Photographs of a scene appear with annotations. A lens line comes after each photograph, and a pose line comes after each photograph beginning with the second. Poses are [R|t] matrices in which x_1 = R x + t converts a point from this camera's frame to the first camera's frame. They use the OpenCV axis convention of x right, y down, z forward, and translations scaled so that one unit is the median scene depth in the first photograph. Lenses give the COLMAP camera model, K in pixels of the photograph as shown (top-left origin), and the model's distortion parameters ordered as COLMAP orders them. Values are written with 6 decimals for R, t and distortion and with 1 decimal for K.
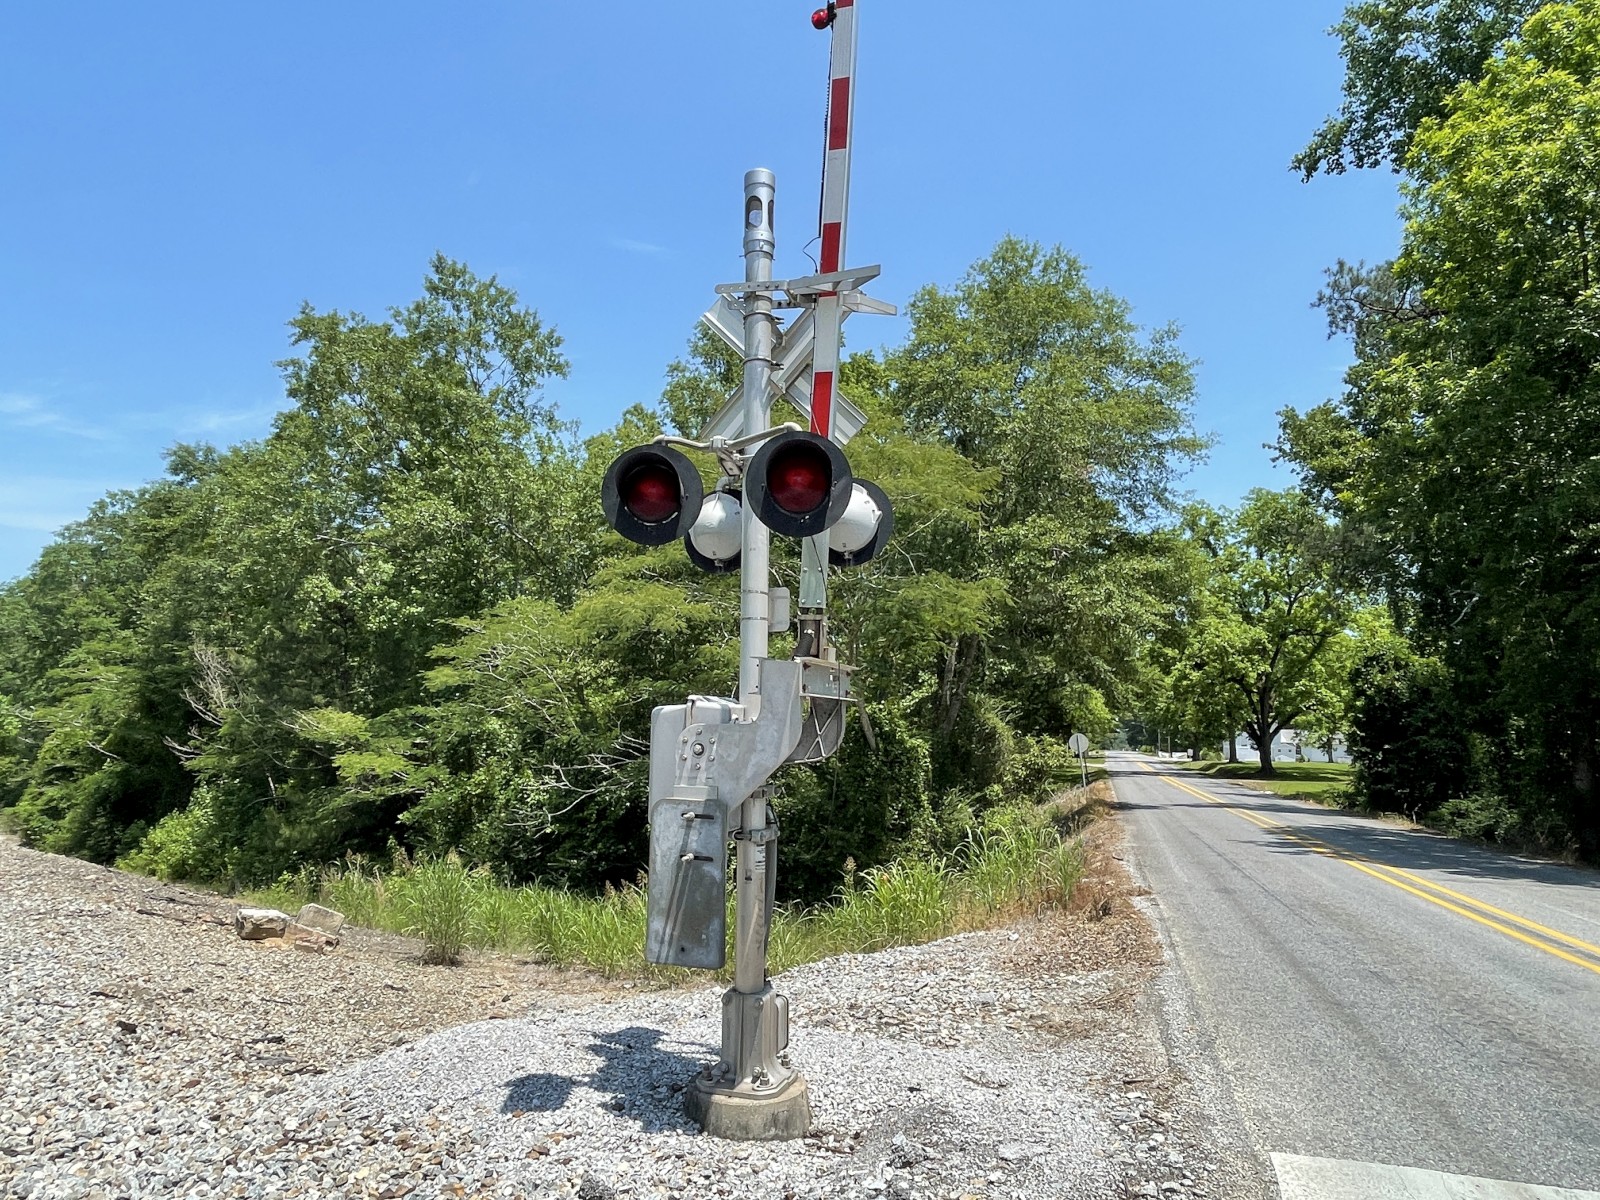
lens RADIAL K [[996.8, 0, 793.8], [0, 996.8, 609.5], [0, 0, 1]] dist [0.018318, -0.011679]
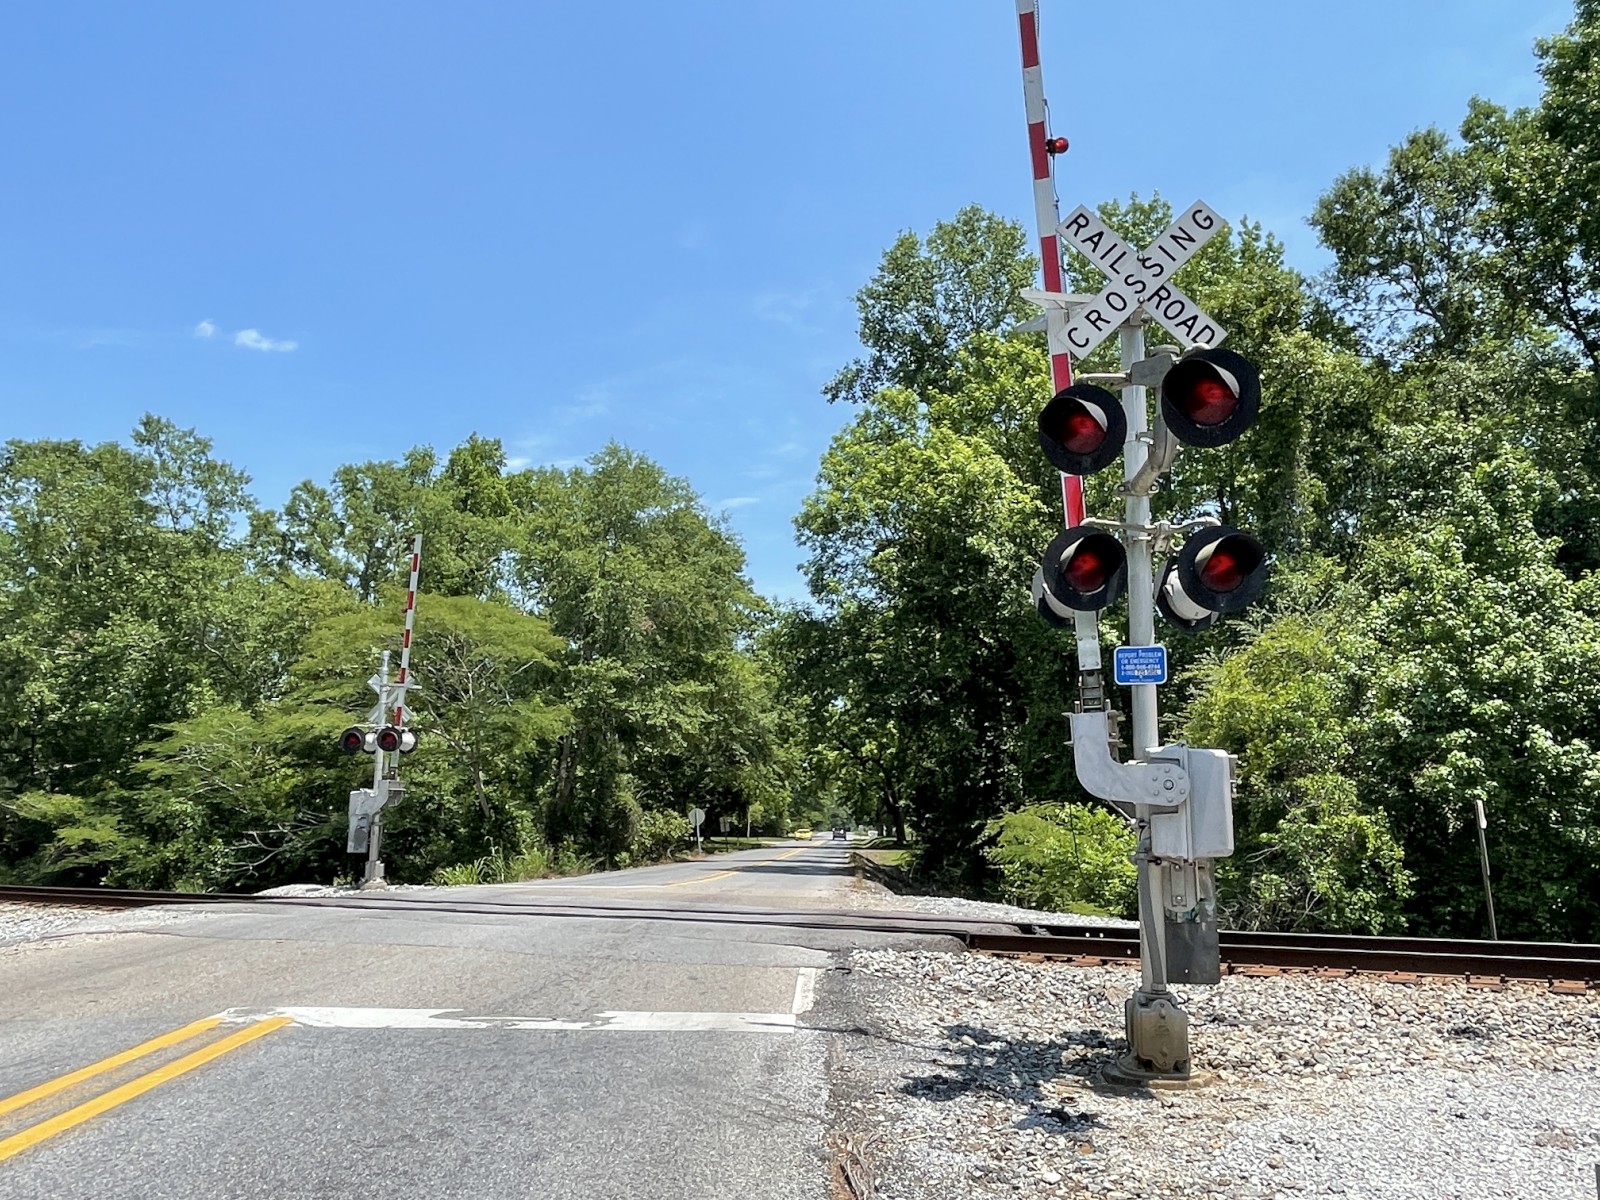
lens RADIAL K [[1191.3, 0, 823.2], [0, 1191.3, 605.0], [0, 0, 1]] dist [-0.000804, -0.002178]
pose [[0.962757, 0.034221, 0.268193, 0.142778], [-0.020432, 0.998330, -0.054039, -0.165859], [-0.269595, 0.046547, 0.961848, -1.569755]]
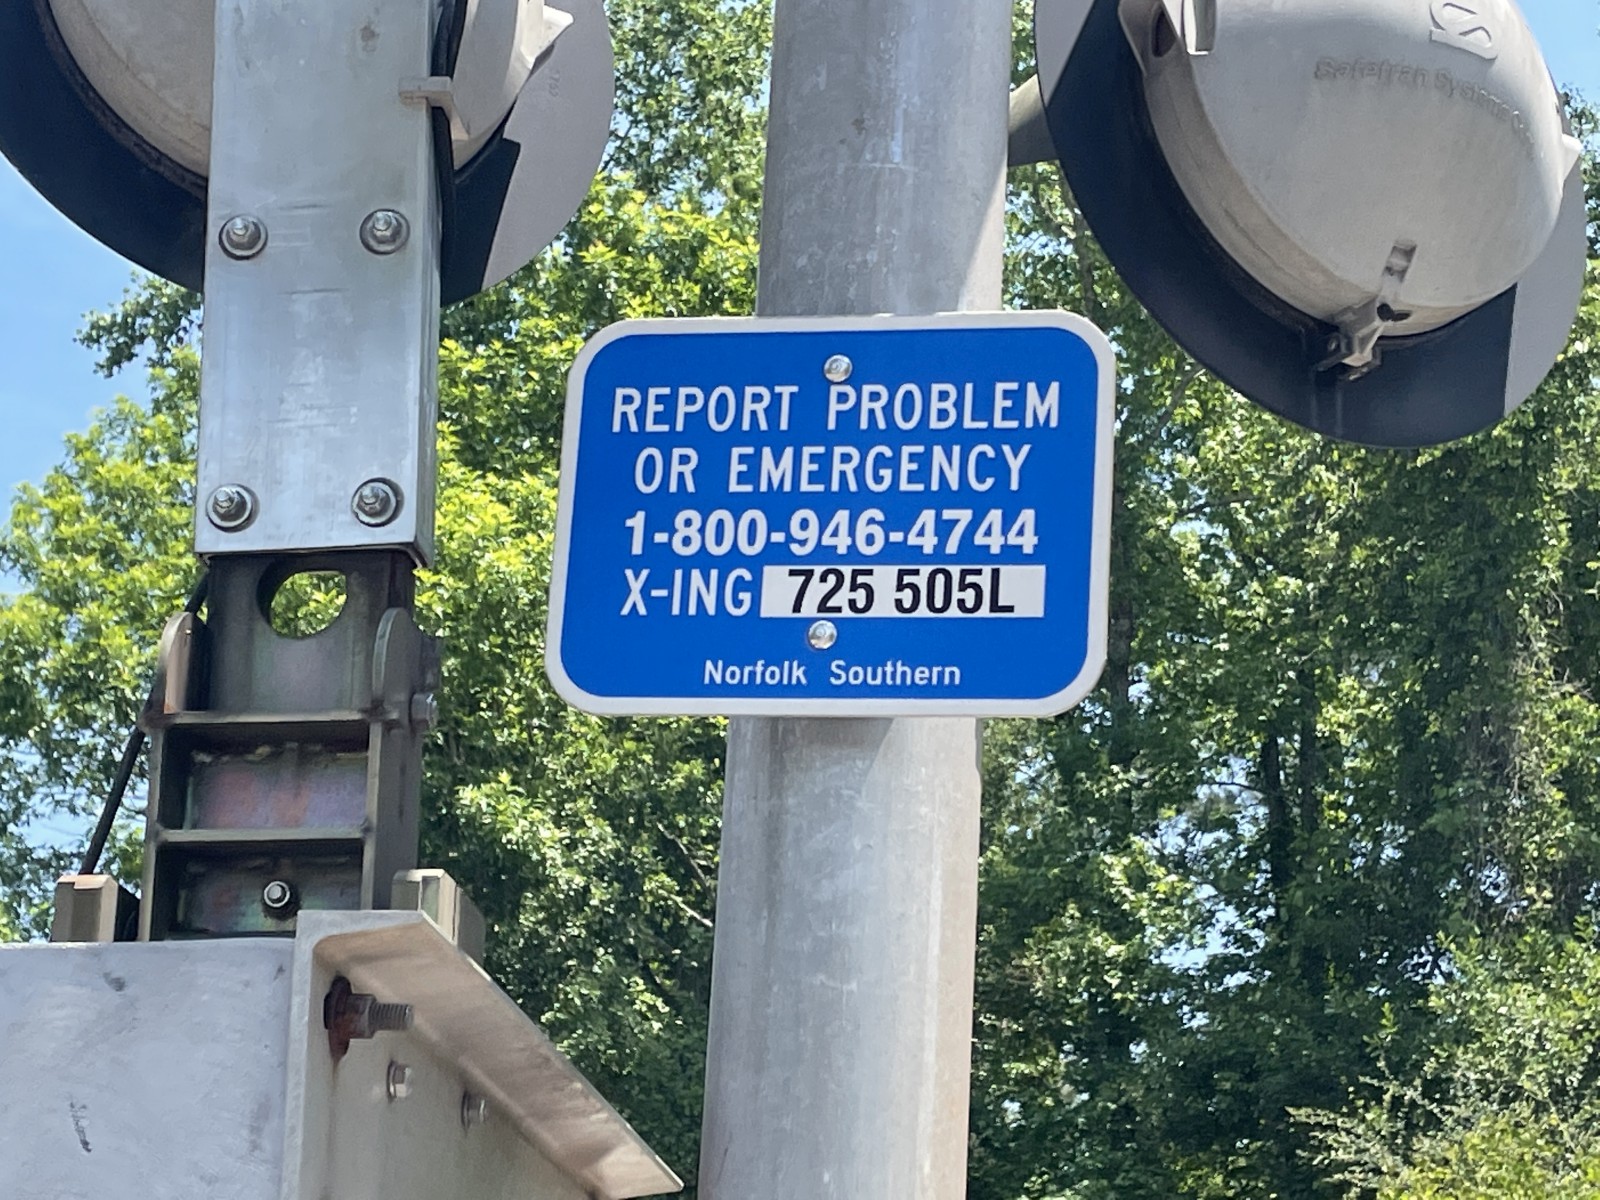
lens RADIAL K [[3532.6, 0, 799.1], [0, 3532.6, 529.3], [0, 0, 1]] dist [0.146472, 0.000000]
pose [[0.884324, 0.178364, 0.431460, 0.353580], [-0.090331, 0.972050, -0.216700, -0.138023], [-0.458052, 0.152659, 0.875719, -1.230683]]
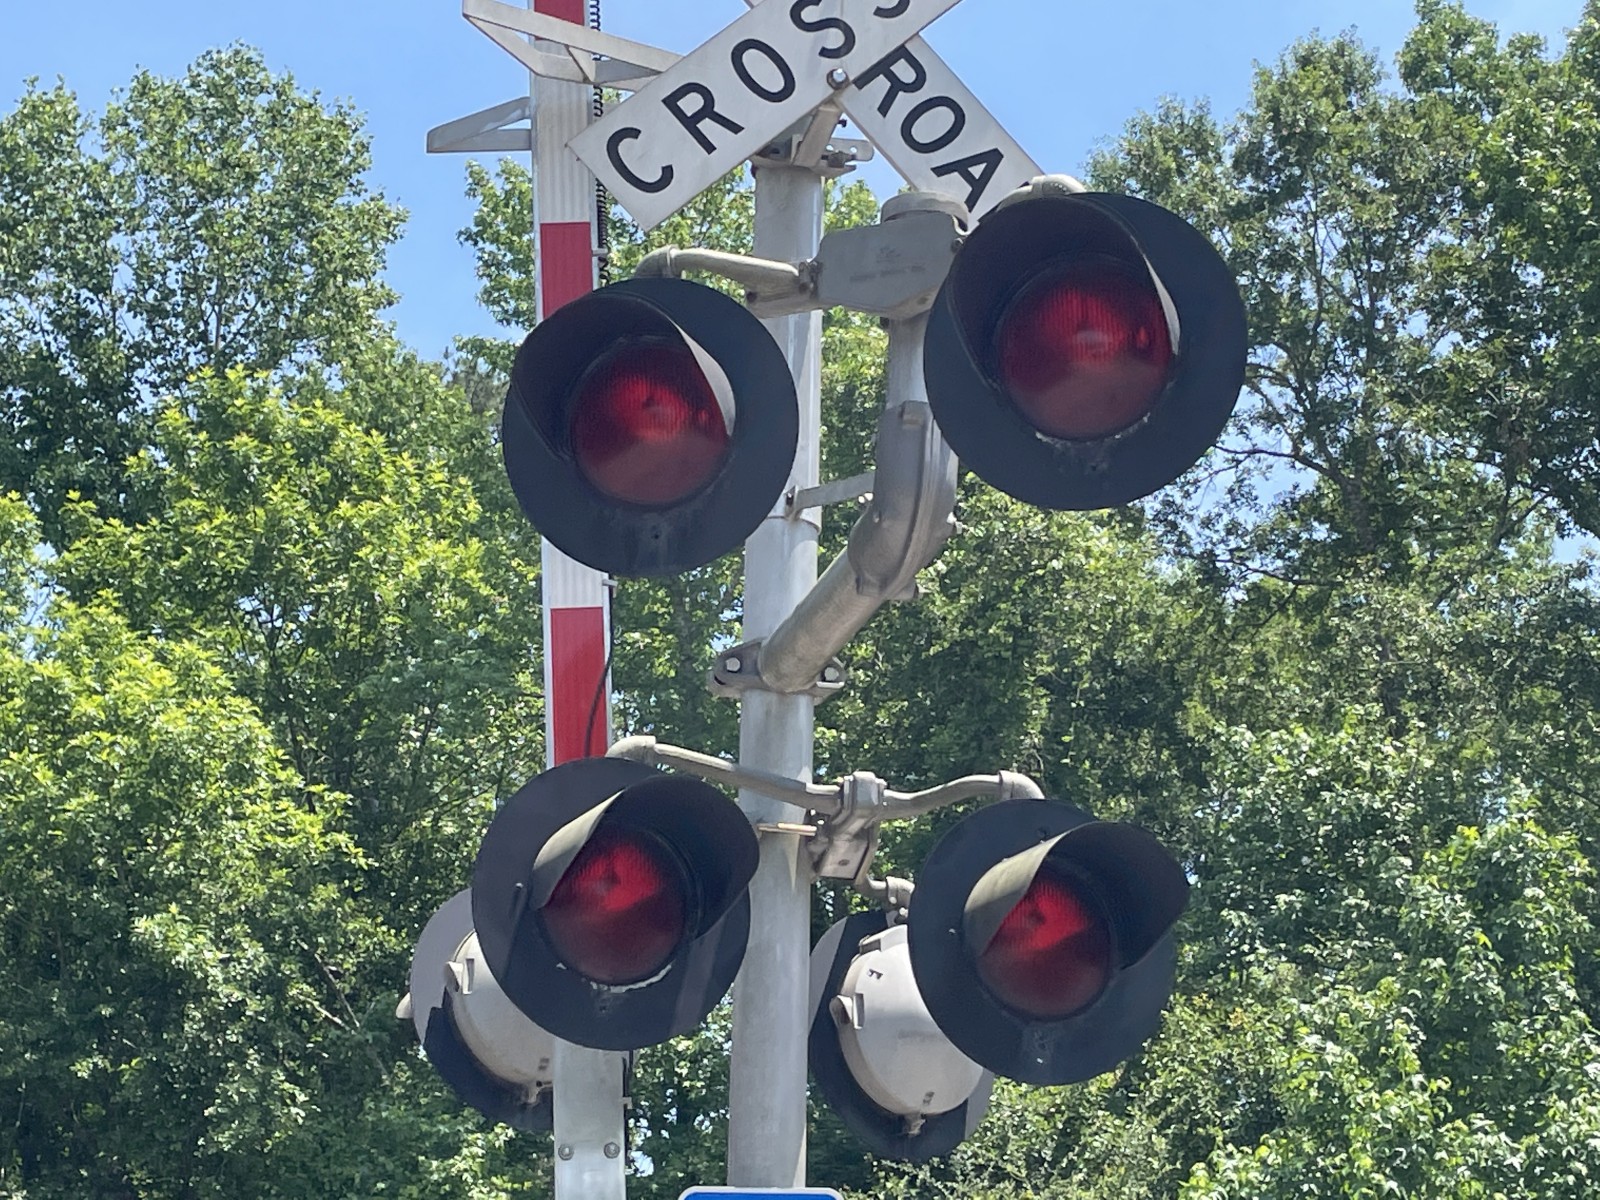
lens RADIAL K [[3181.9, 0, 795.5], [0, 3181.9, 558.2], [0, 0, 1]] dist [0.109692, 0.000000]
pose [[0.820045, 0.191761, 0.539217, 0.178633], [-0.066002, 0.967595, -0.243729, -0.157536], [-0.568481, 0.164279, 0.806128, -1.461755]]
